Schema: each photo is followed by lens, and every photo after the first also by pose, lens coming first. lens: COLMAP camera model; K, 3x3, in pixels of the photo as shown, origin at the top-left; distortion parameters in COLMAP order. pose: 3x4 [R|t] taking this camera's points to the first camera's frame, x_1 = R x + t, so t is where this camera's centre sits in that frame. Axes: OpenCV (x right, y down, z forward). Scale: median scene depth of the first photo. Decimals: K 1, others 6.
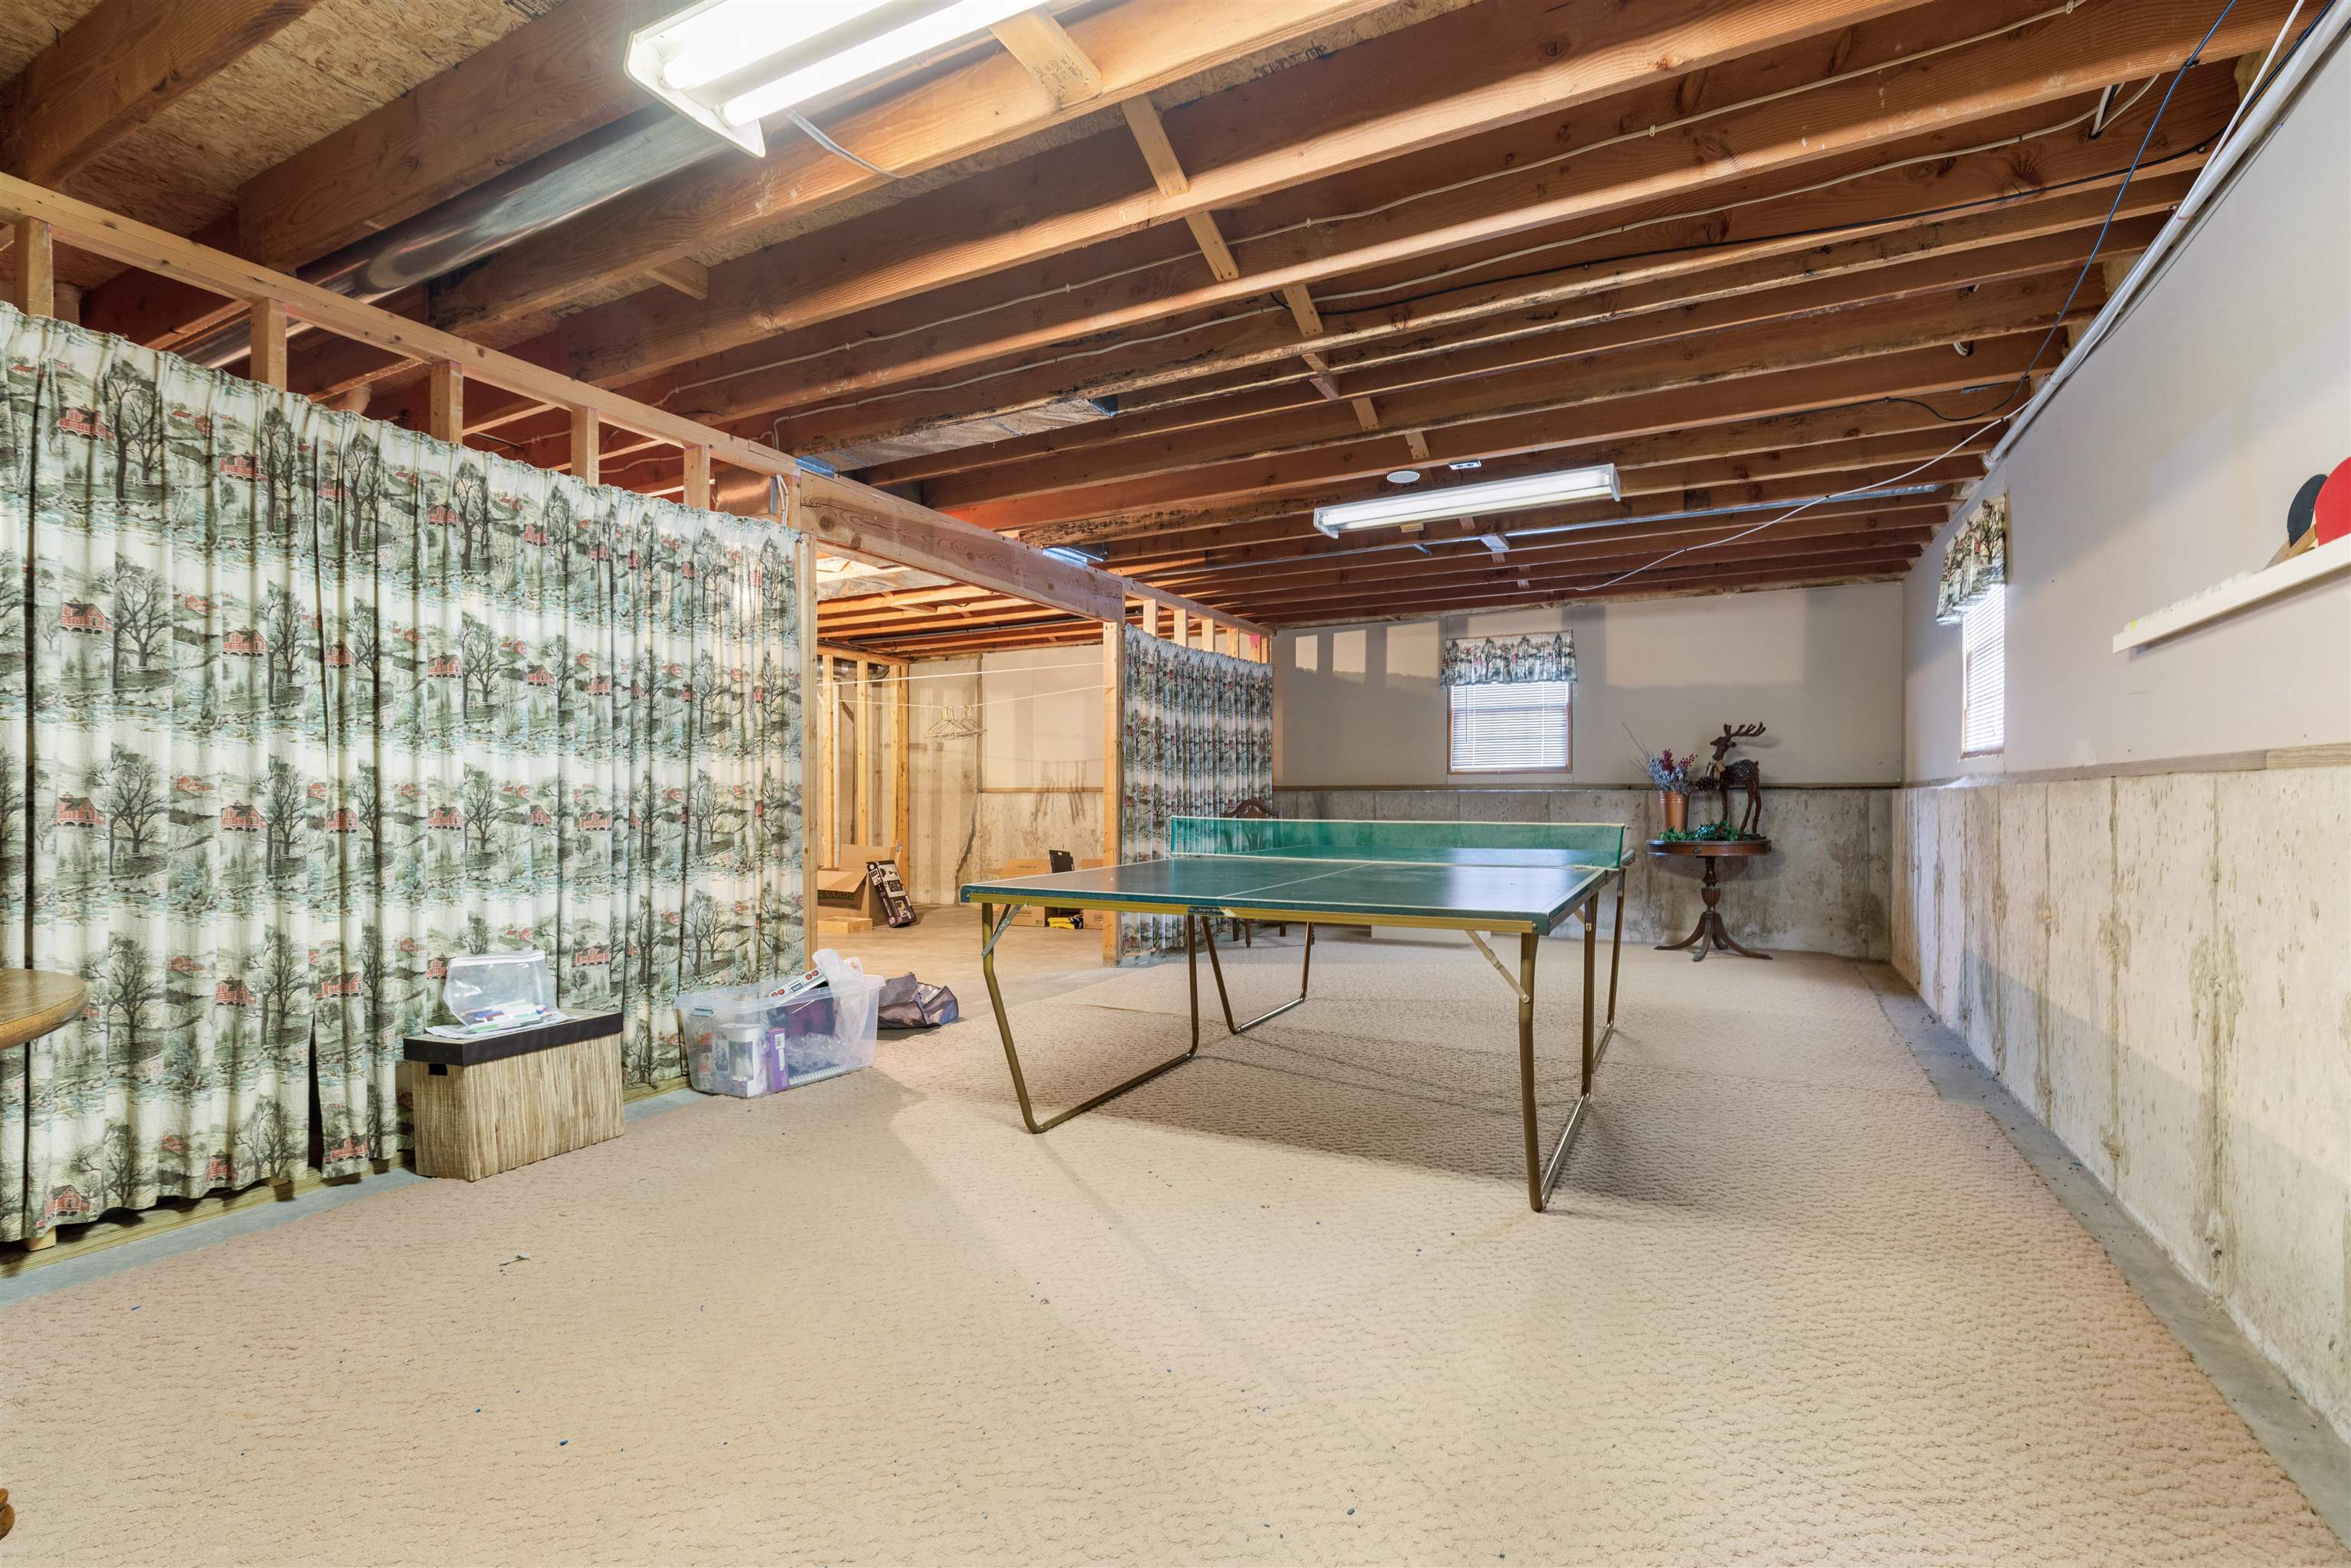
lens RADIAL K [[1052.8, 0, 1175.9], [0, 1052.8, 788.7], [0, 0, 1]] dist [-0.000870, 0.000795]
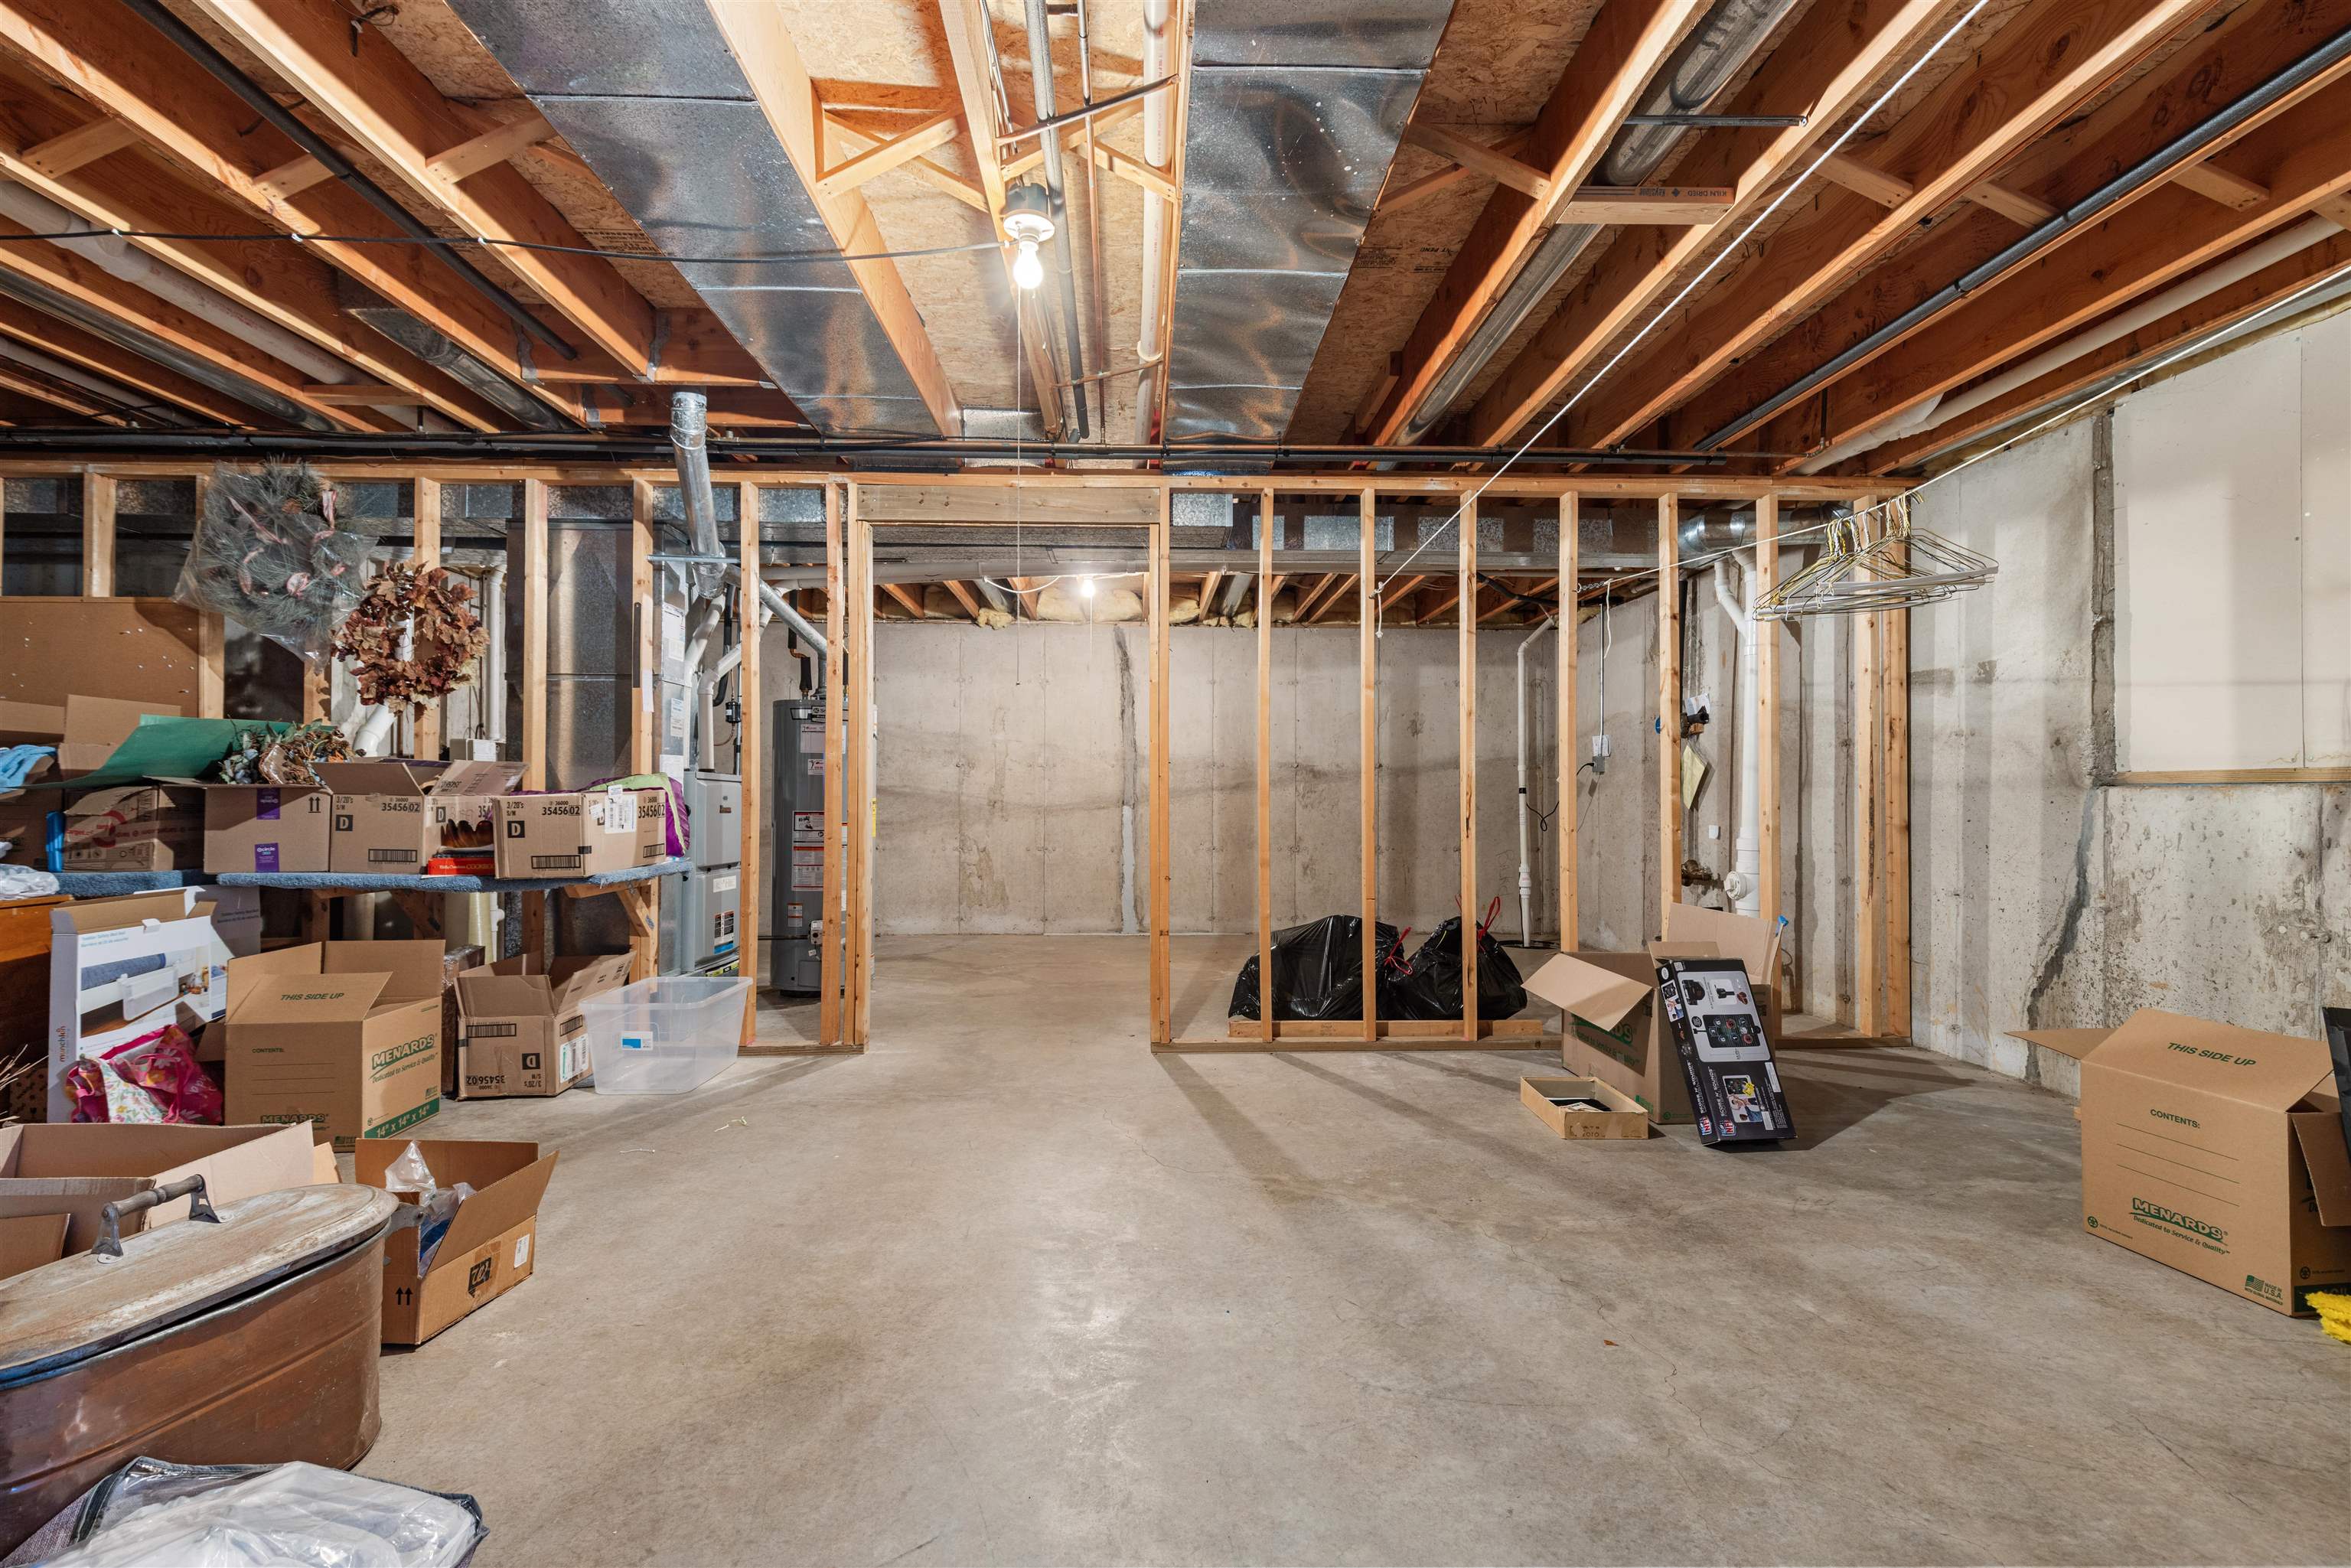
lens RADIAL K [[1052.8, 0, 1165.3], [0, 1052.8, 780.8], [0, 0, 1]] dist [-0.000870, 0.000795]
pose [[0.494257, -0.011186, -0.869244, -0.032197], [0.002025, 0.999929, -0.011716, 0.005467], [0.869313, 0.004030, 0.494245, 0.546349]]
